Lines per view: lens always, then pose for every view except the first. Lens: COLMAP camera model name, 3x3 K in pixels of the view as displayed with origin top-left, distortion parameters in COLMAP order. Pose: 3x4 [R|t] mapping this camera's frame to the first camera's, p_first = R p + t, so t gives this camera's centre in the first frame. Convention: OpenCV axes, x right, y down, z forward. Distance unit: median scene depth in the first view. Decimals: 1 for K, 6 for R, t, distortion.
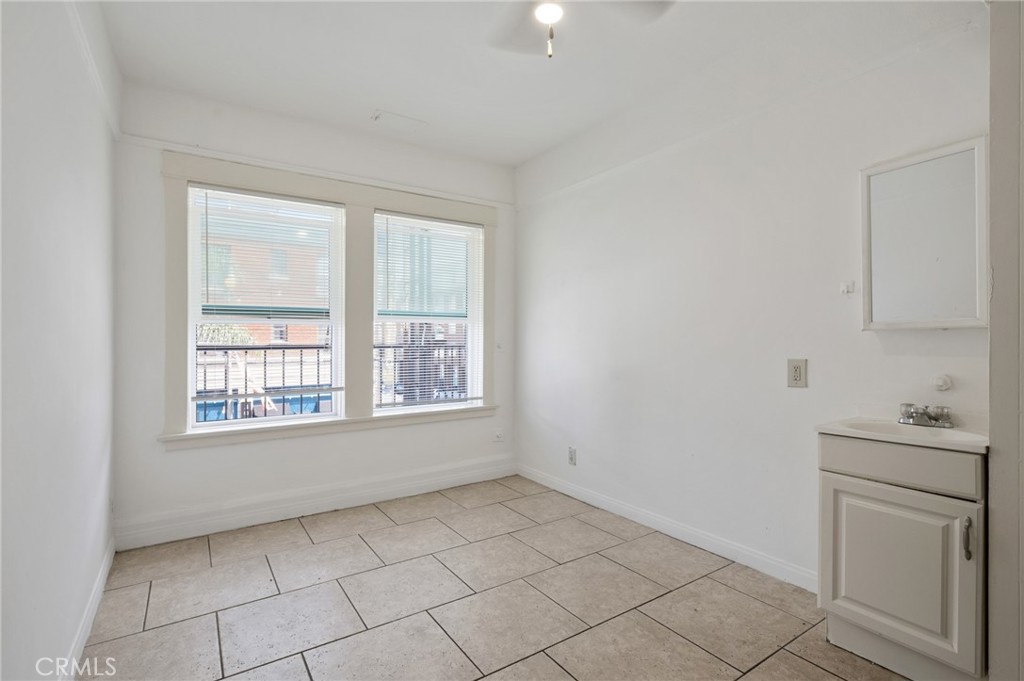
lens RADIAL K [[479.6, 0, 512.0], [0, 479.6, 340.5], [0, 0, 1]] dist [0.000218, 0.000041]
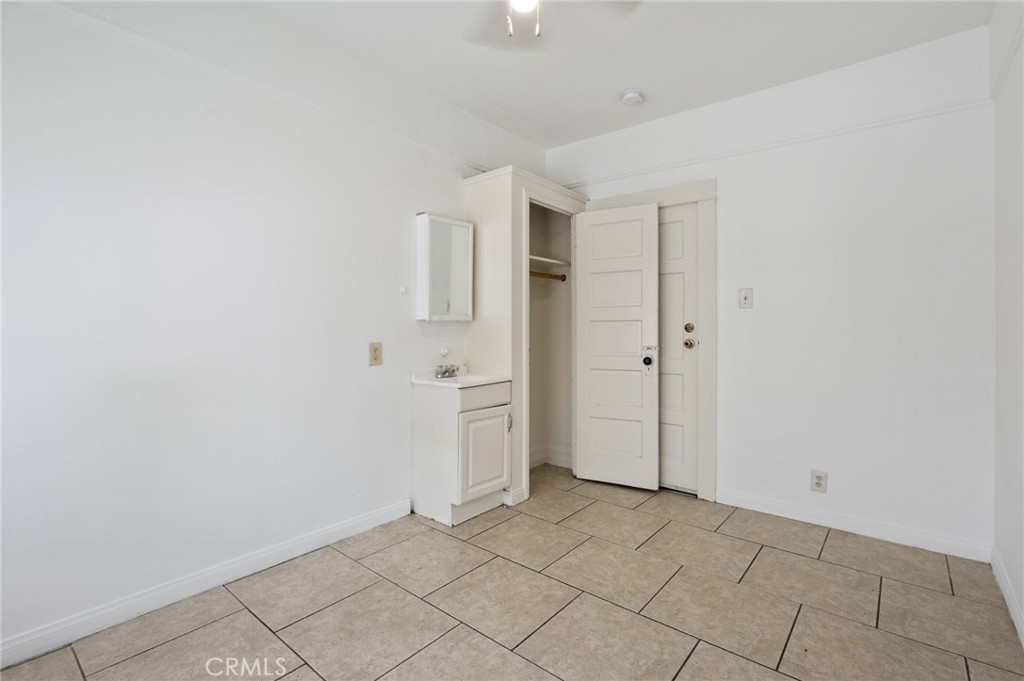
lens RADIAL K [[475.4, 0, 512.0], [0, 475.4, 340.5], [0, 0, 1]] dist [0.000931, 0.000250]
pose [[-0.287456, -0.018862, 0.957608, -0.657683], [-0.004677, 0.999822, 0.018290, 0.010411], [-0.957782, 0.000779, -0.287493, 1.006708]]
